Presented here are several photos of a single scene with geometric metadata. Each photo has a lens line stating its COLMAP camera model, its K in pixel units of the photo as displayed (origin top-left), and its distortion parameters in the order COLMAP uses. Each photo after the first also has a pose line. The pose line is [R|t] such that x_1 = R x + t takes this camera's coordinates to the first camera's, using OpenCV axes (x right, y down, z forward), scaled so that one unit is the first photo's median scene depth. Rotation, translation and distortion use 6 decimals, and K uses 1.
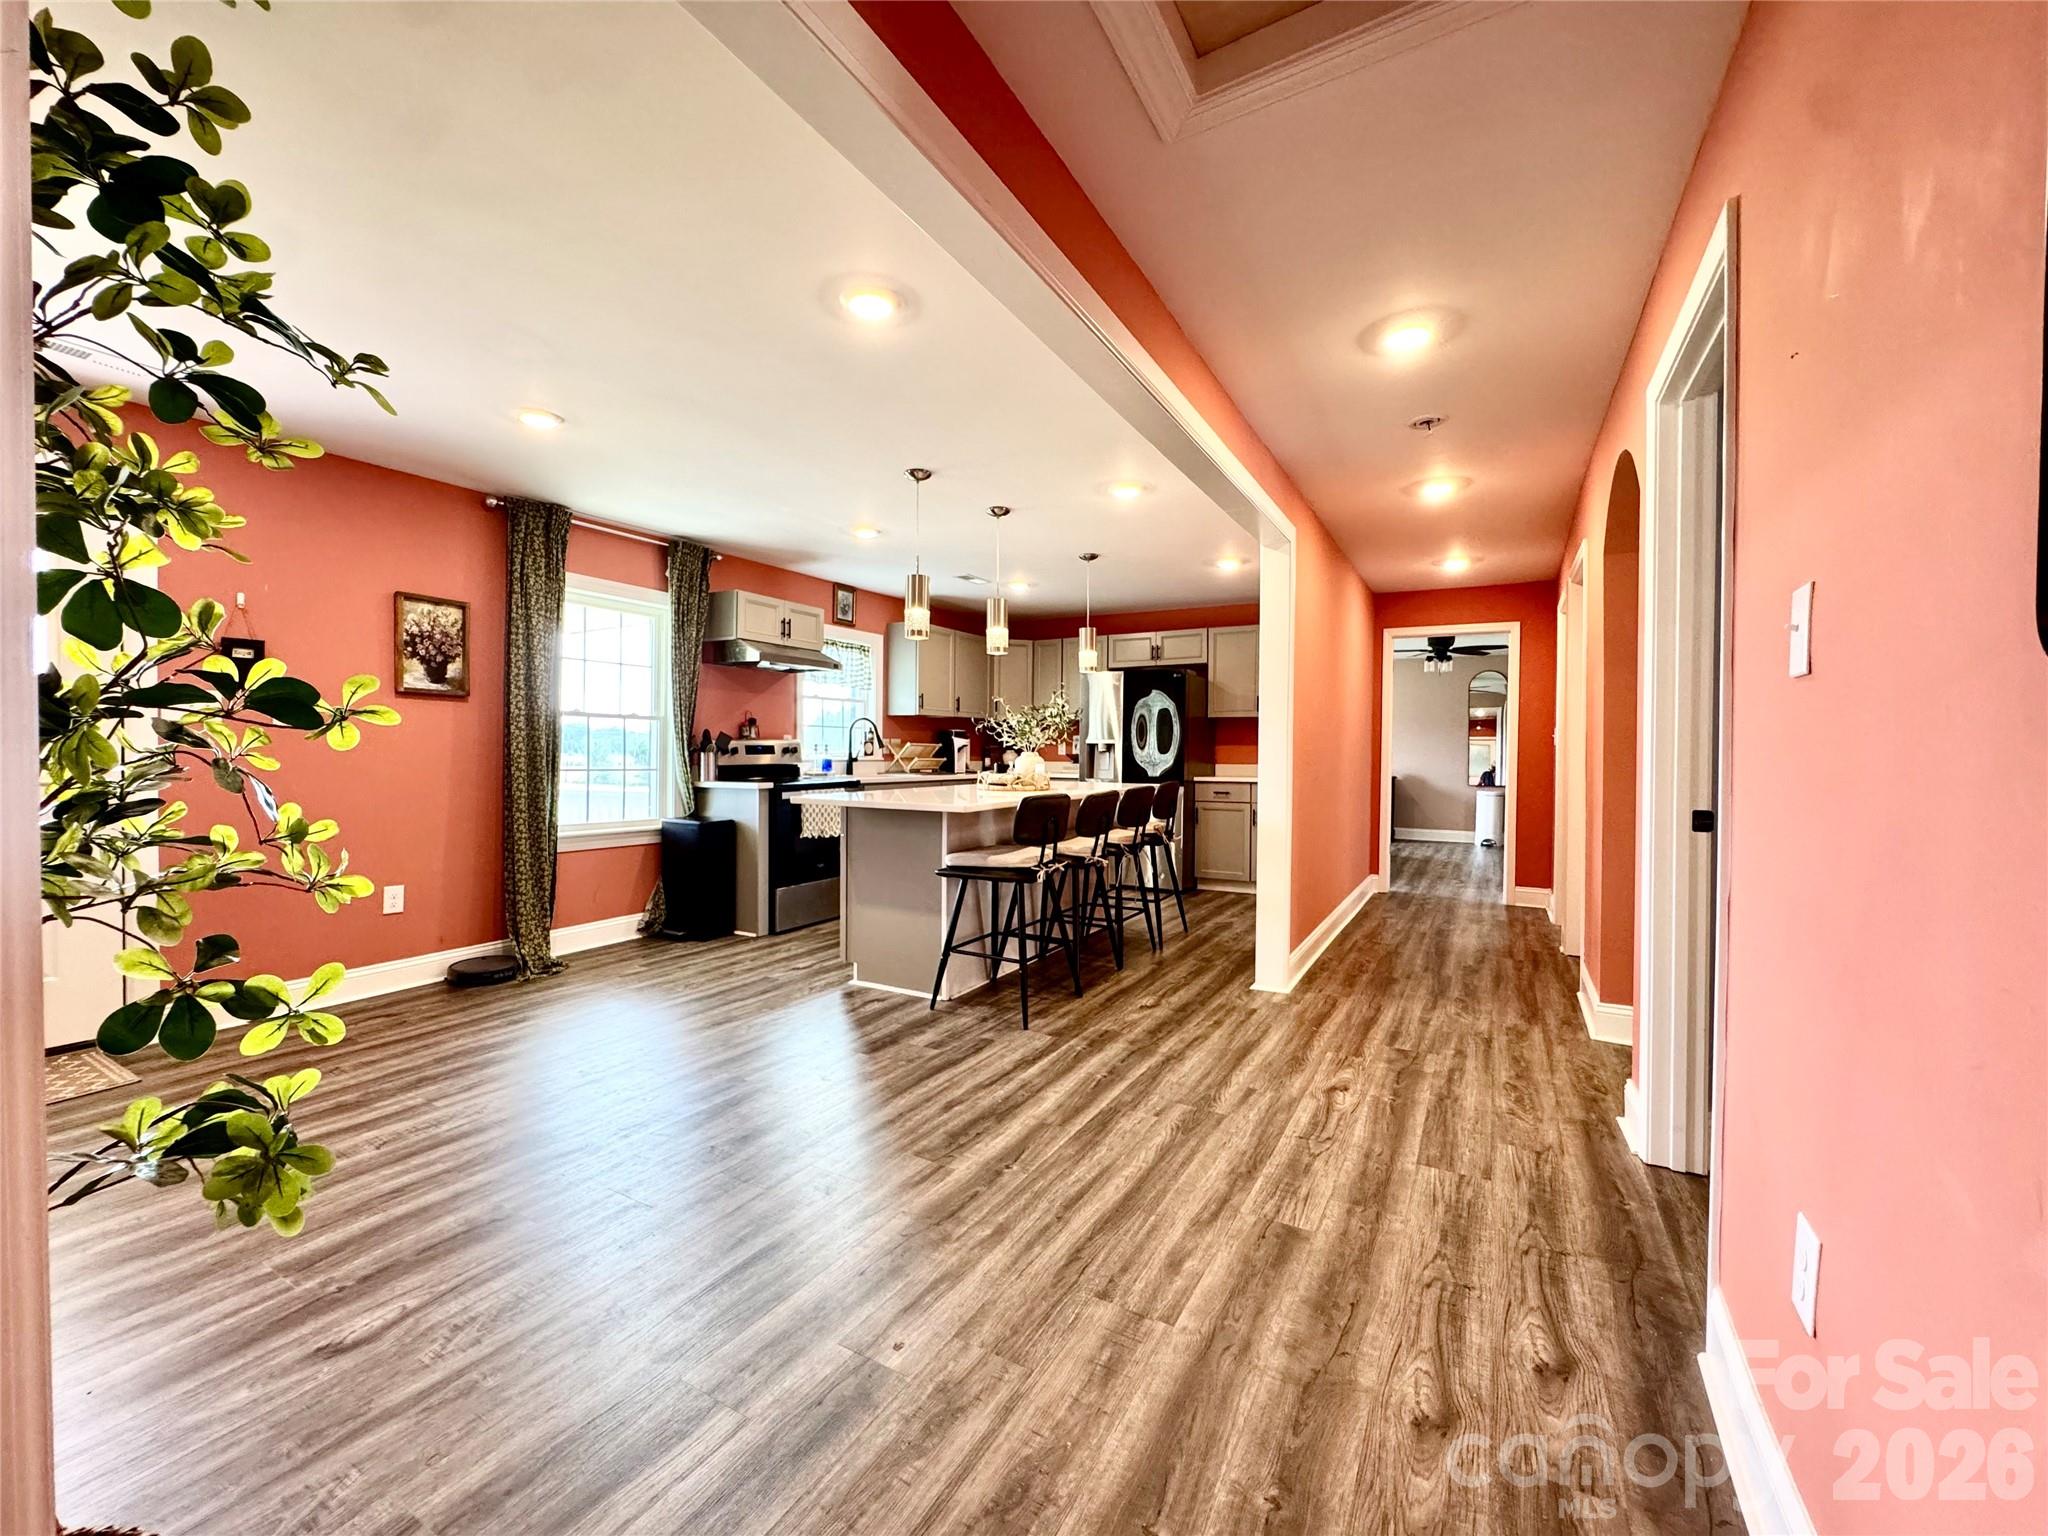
lens RADIAL K [[817.8, 0, 1015.9], [0, 817.8, 763.5], [0, 0, 1]] dist [-0.004168, 0.000605]
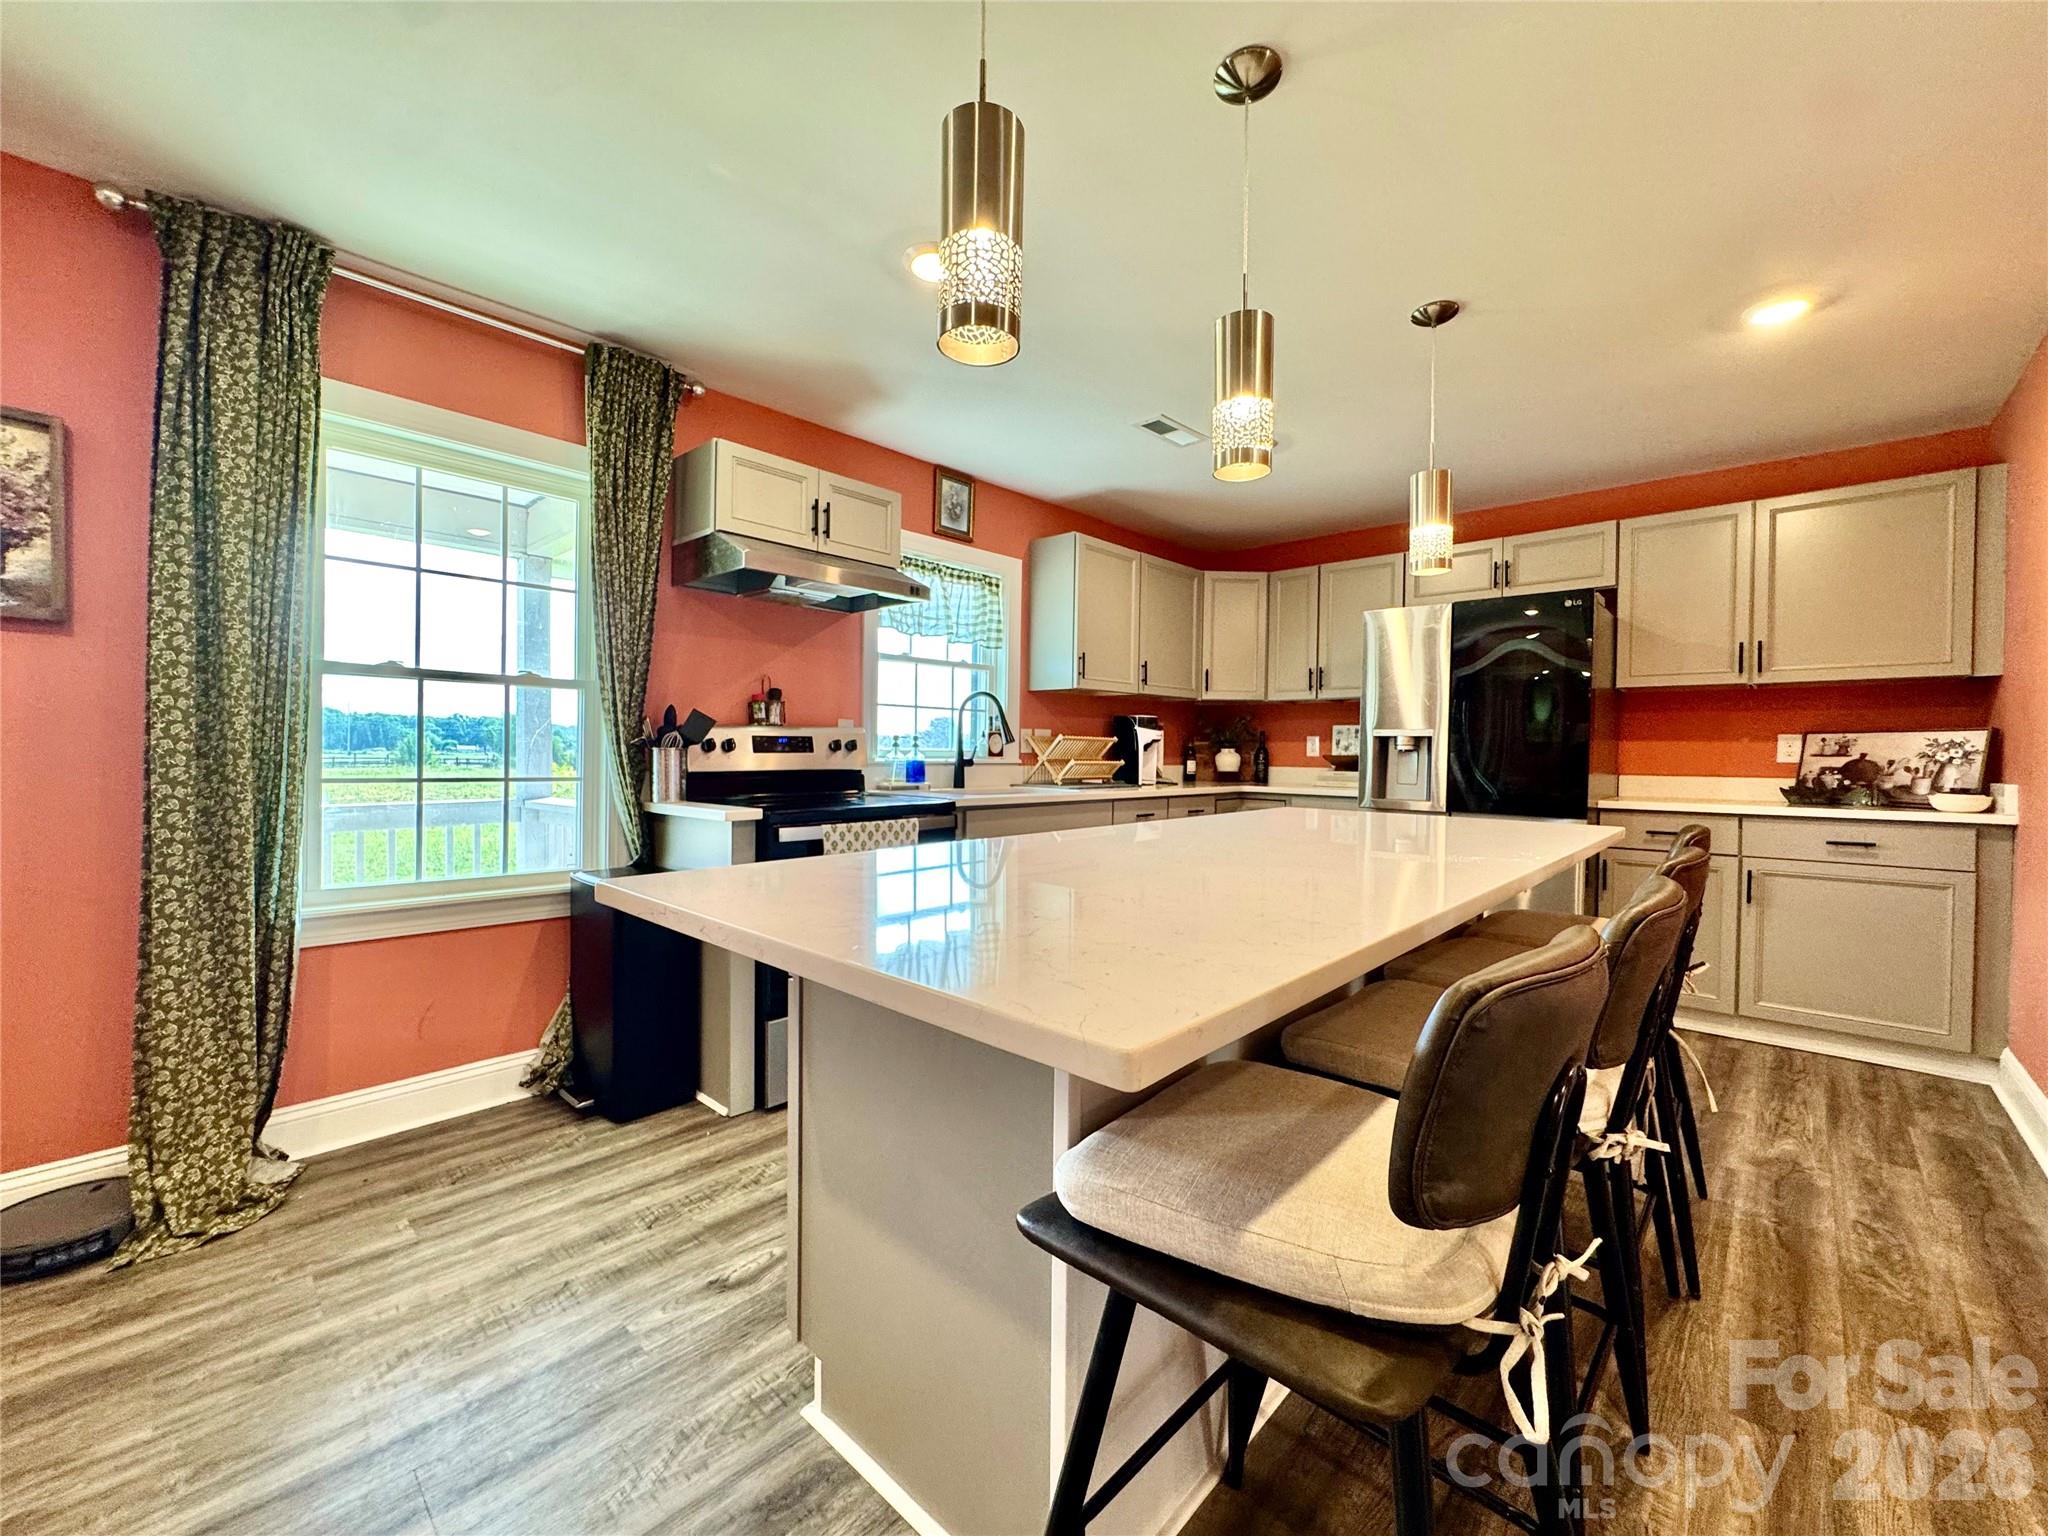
lens RADIAL K [[817.8, 0, 1020.6], [0, 817.8, 768.7], [0, 0, 1]] dist [-0.004168, 0.000605]
pose [[0.973604, 0.008818, -0.228073, -0.030490], [-0.007556, 0.999951, 0.006404, -0.005427], [0.228118, -0.004512, 0.973623, 0.552151]]
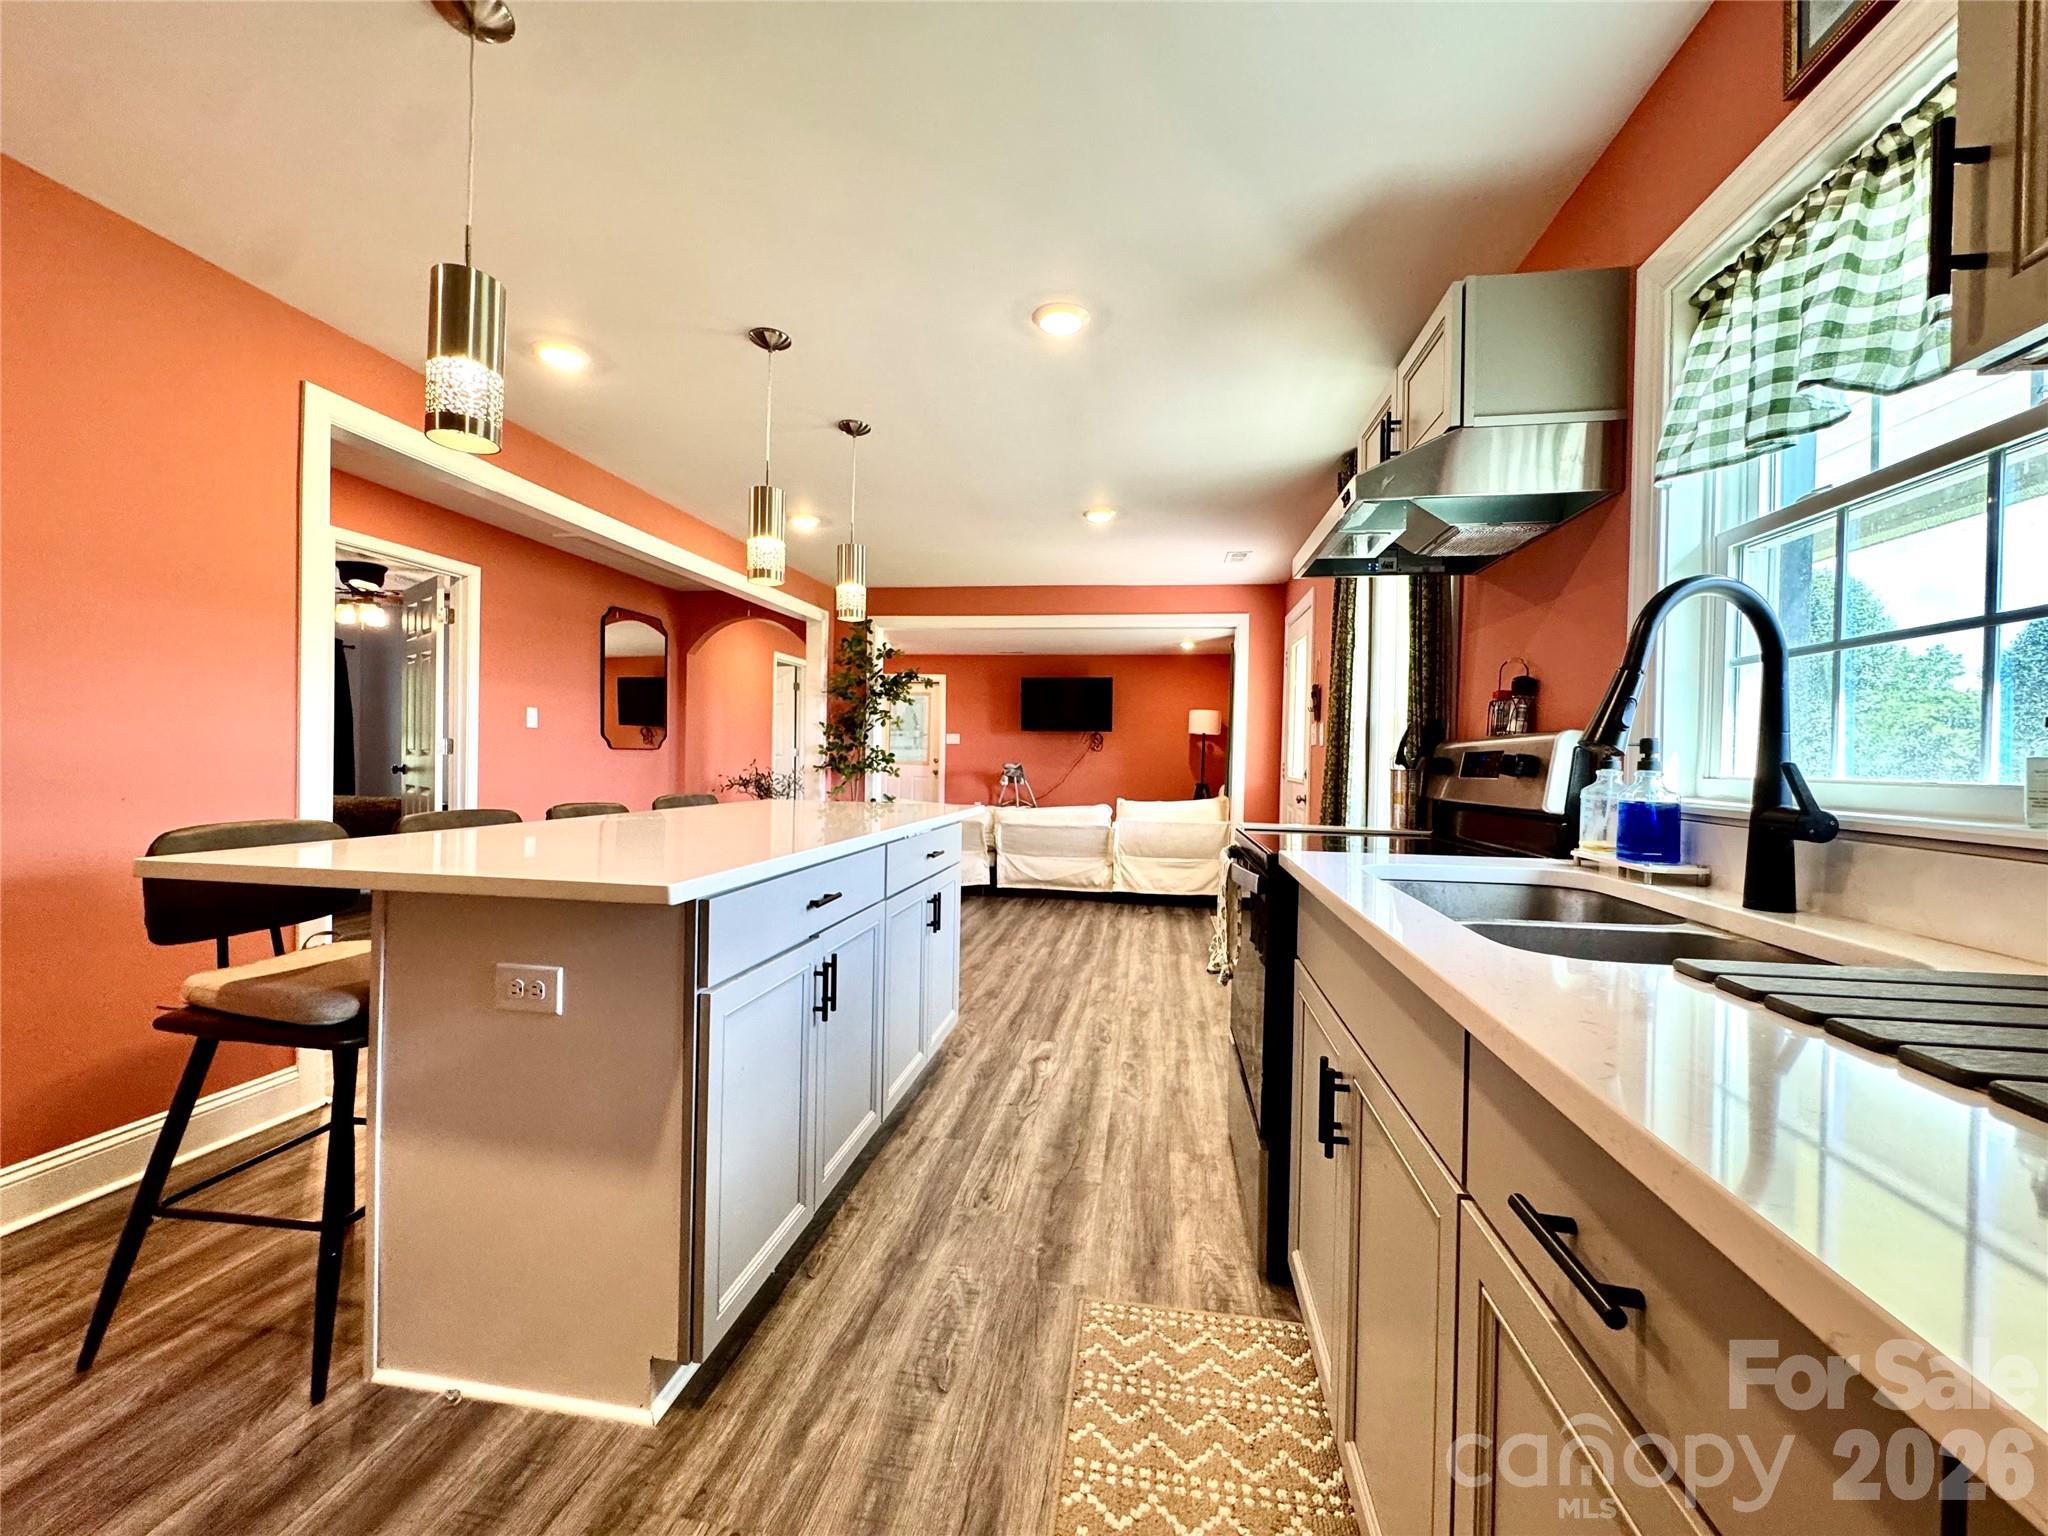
lens RADIAL K [[817.8, 0, 1023.1], [0, 817.8, 764.4], [0, 0, 1]] dist [-0.004168, 0.000605]
pose [[-0.932953, -0.021720, -0.359343, 0.011658], [-0.030931, 0.999323, 0.019903, -0.019766], [0.358667, 0.029683, -0.932993, 1.423298]]
